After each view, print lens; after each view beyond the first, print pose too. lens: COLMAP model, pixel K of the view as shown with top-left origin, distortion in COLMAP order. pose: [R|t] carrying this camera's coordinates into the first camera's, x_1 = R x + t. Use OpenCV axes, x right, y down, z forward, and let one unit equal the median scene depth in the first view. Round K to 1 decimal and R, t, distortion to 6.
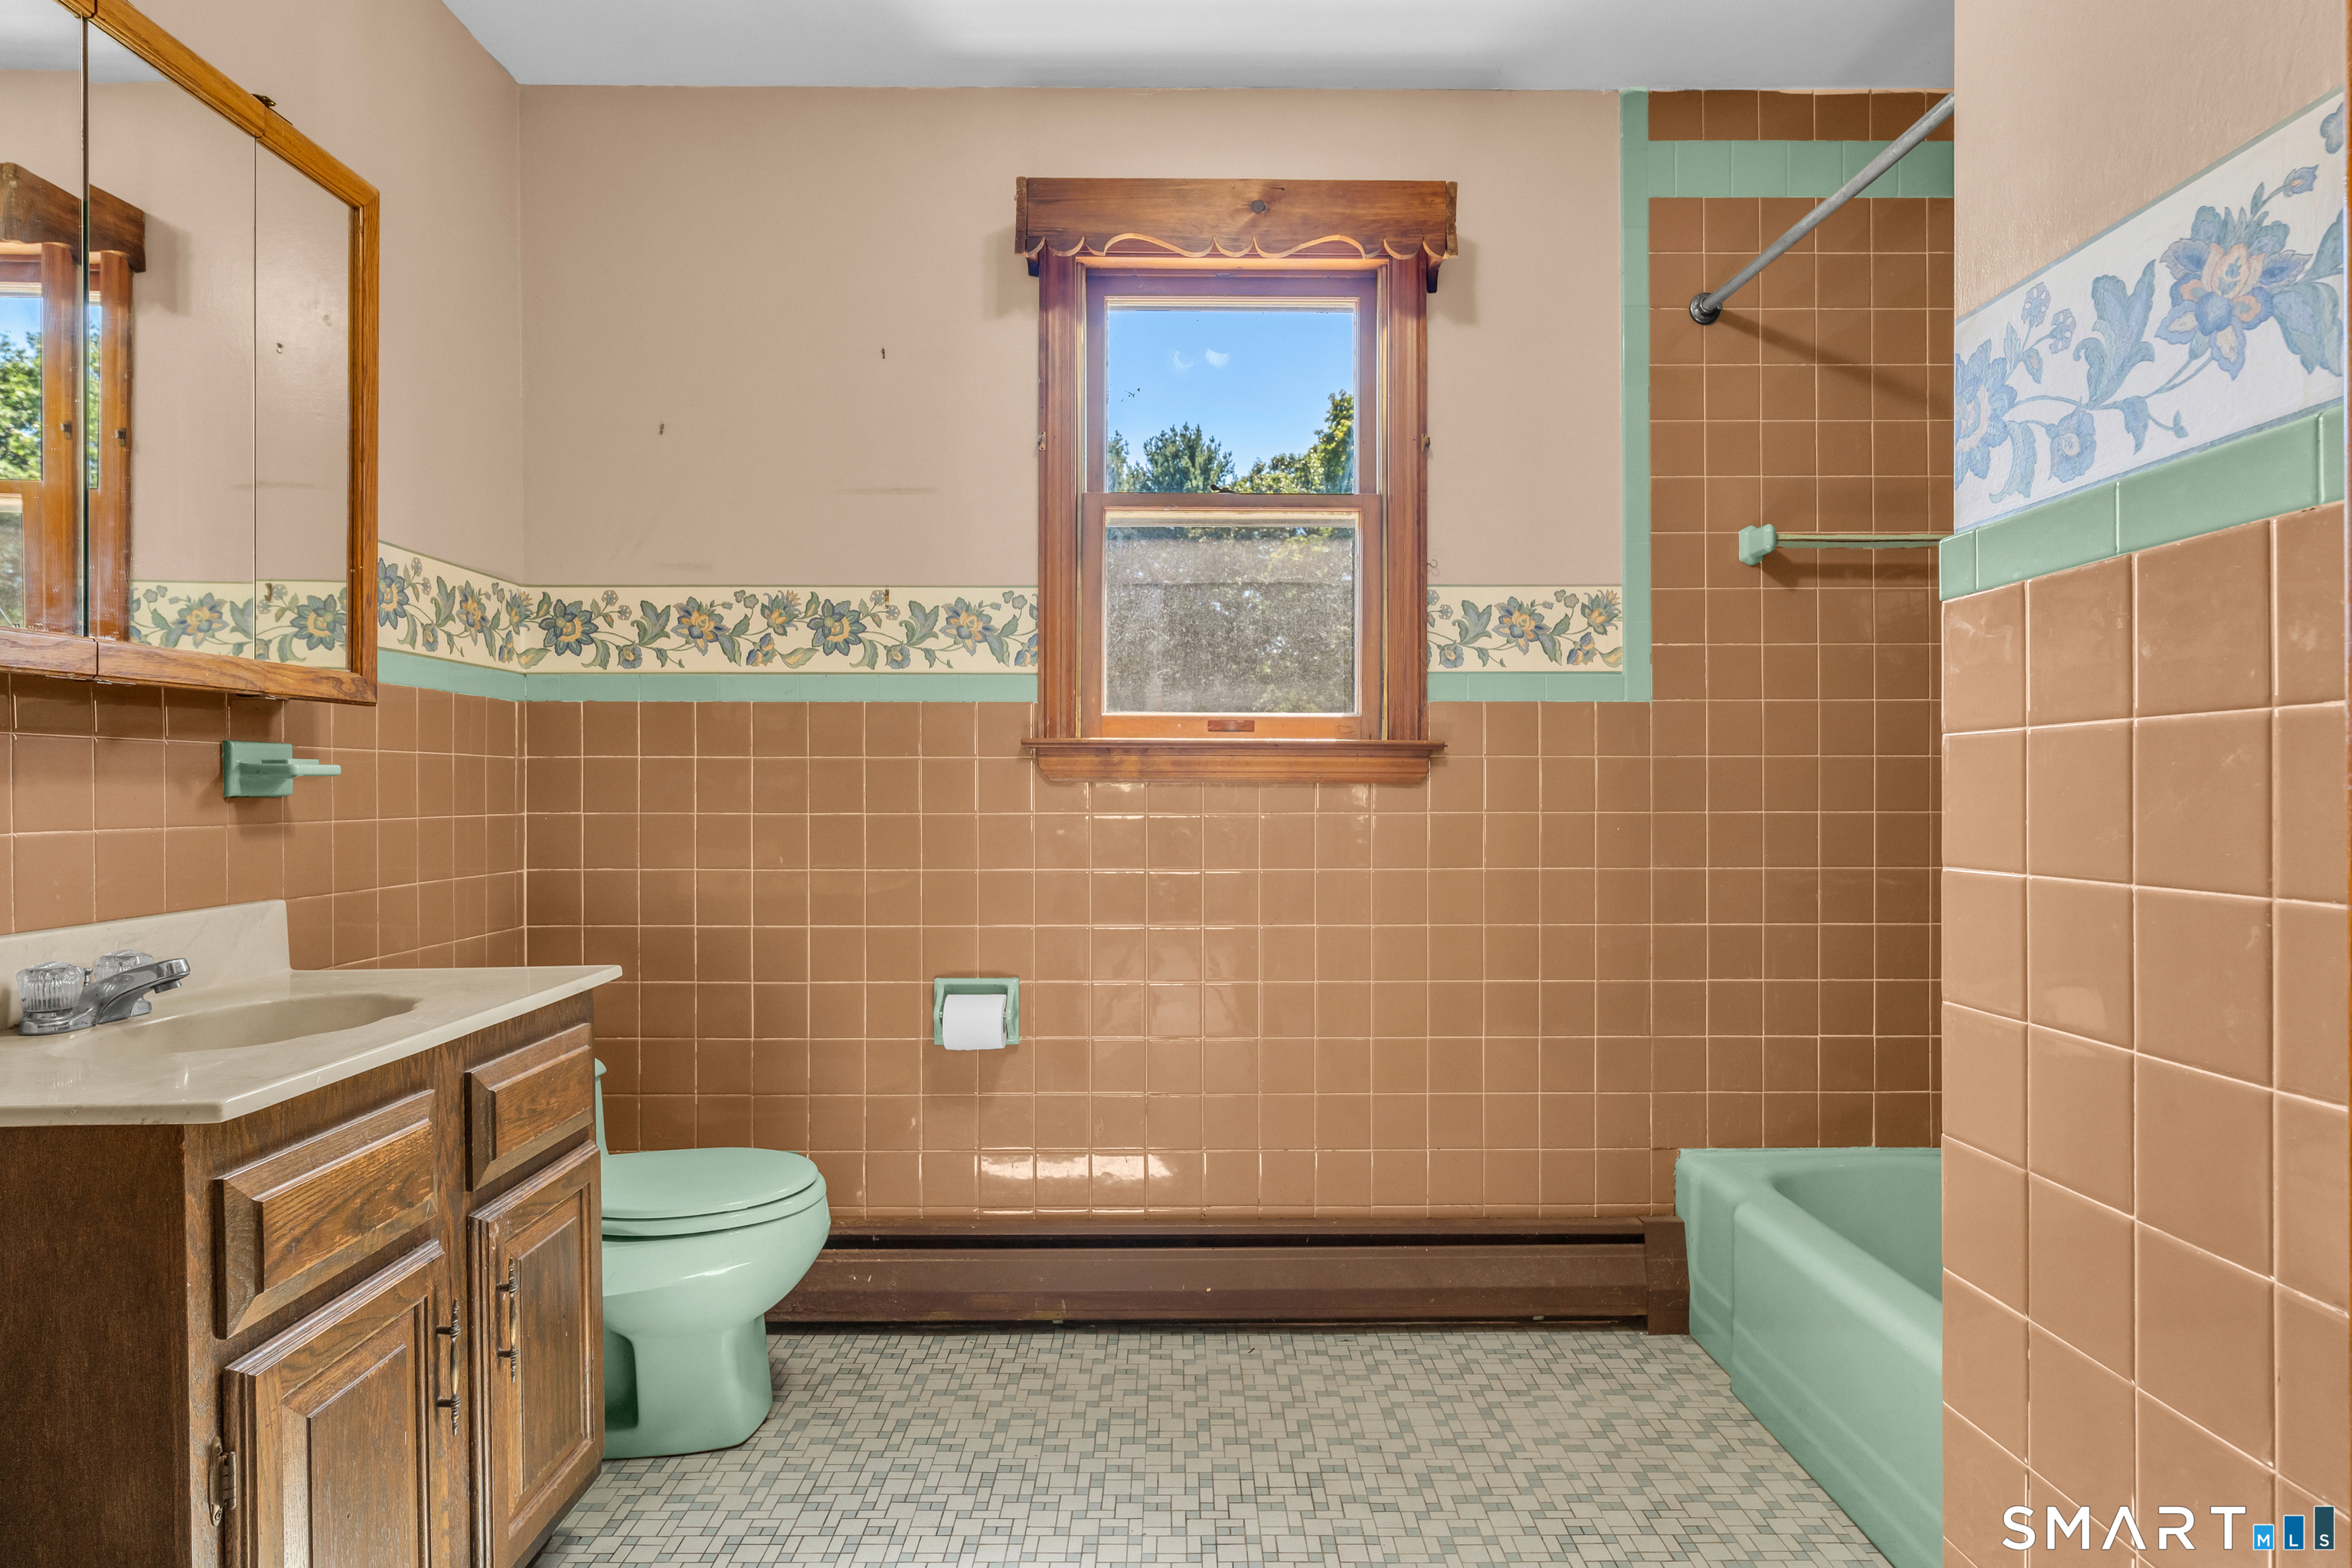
lens RADIAL K [[1186.3, 0, 1176.0], [0, 1186.3, 784.0], [0, 0, 1]] dist [-0.000032, -0.000028]
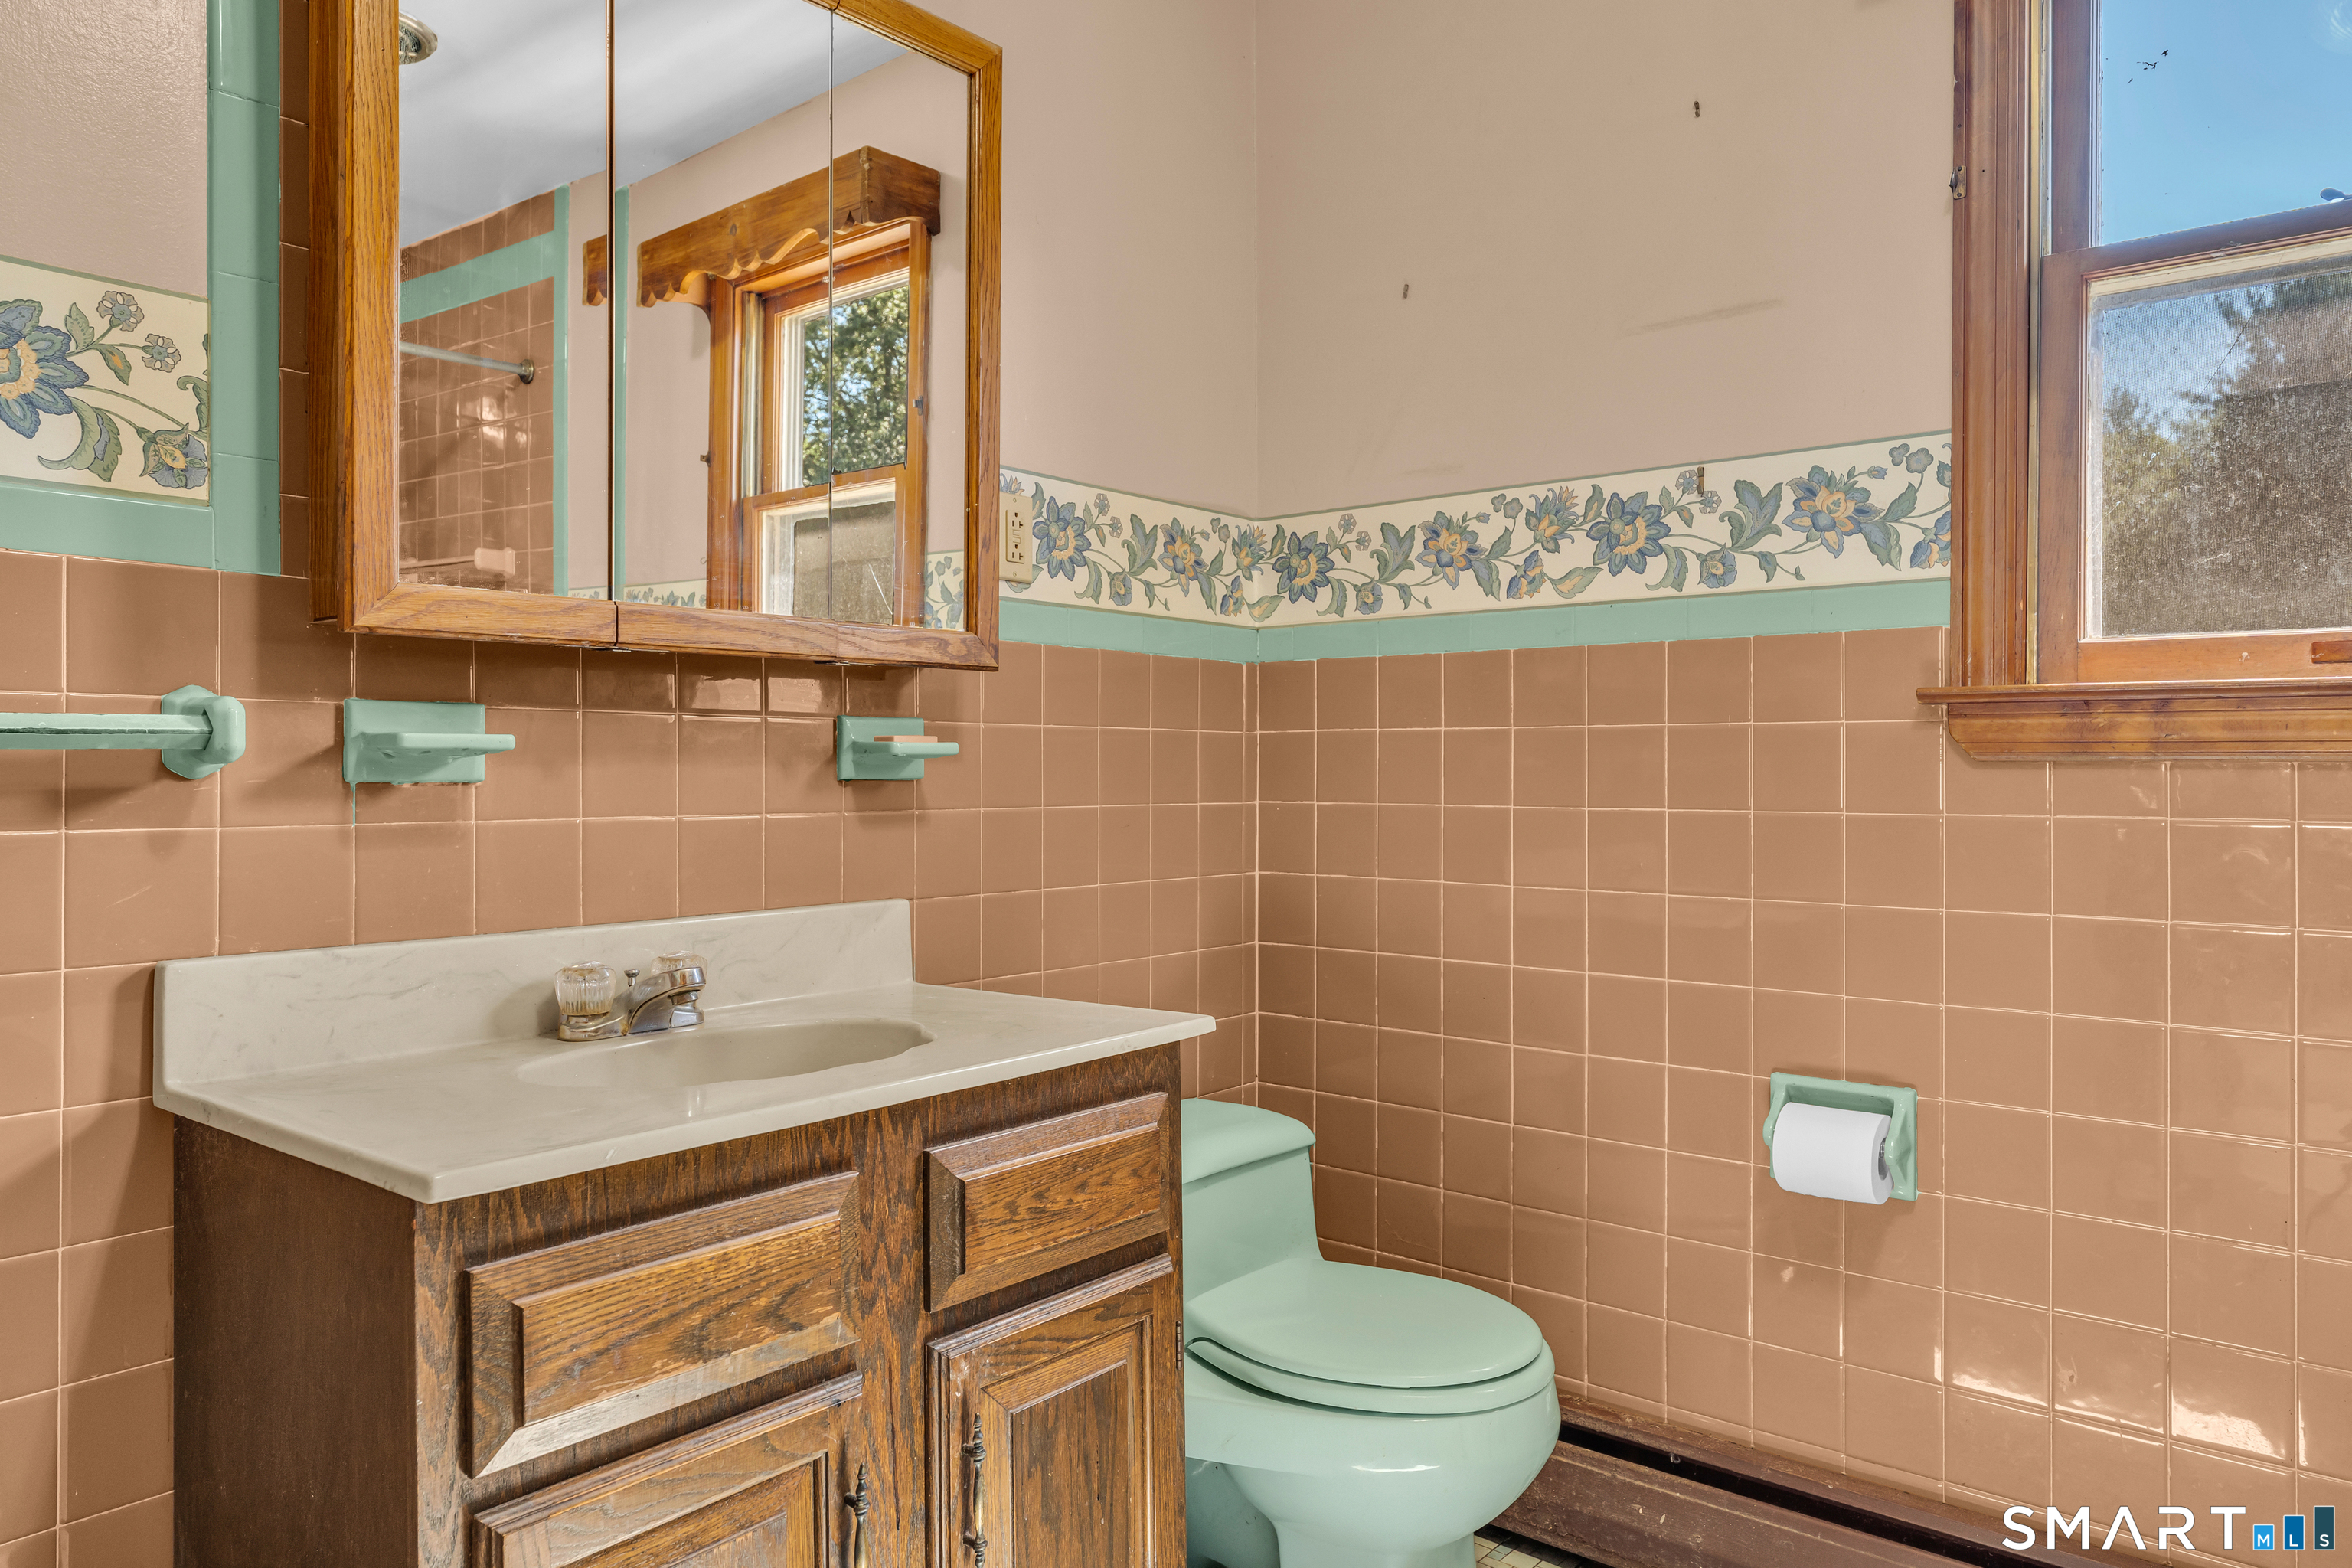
lens RADIAL K [[1520.1, 0, 1180.7], [0, 1520.1, 765.2], [0, 0, 1]] dist [0.002331, -0.000613]
pose [[0.777416, -0.000787, -0.628986, 0.063719], [0.000355, 1.000000, -0.000812, 0.000649], [0.628987, 0.000408, 0.777416, 0.177282]]
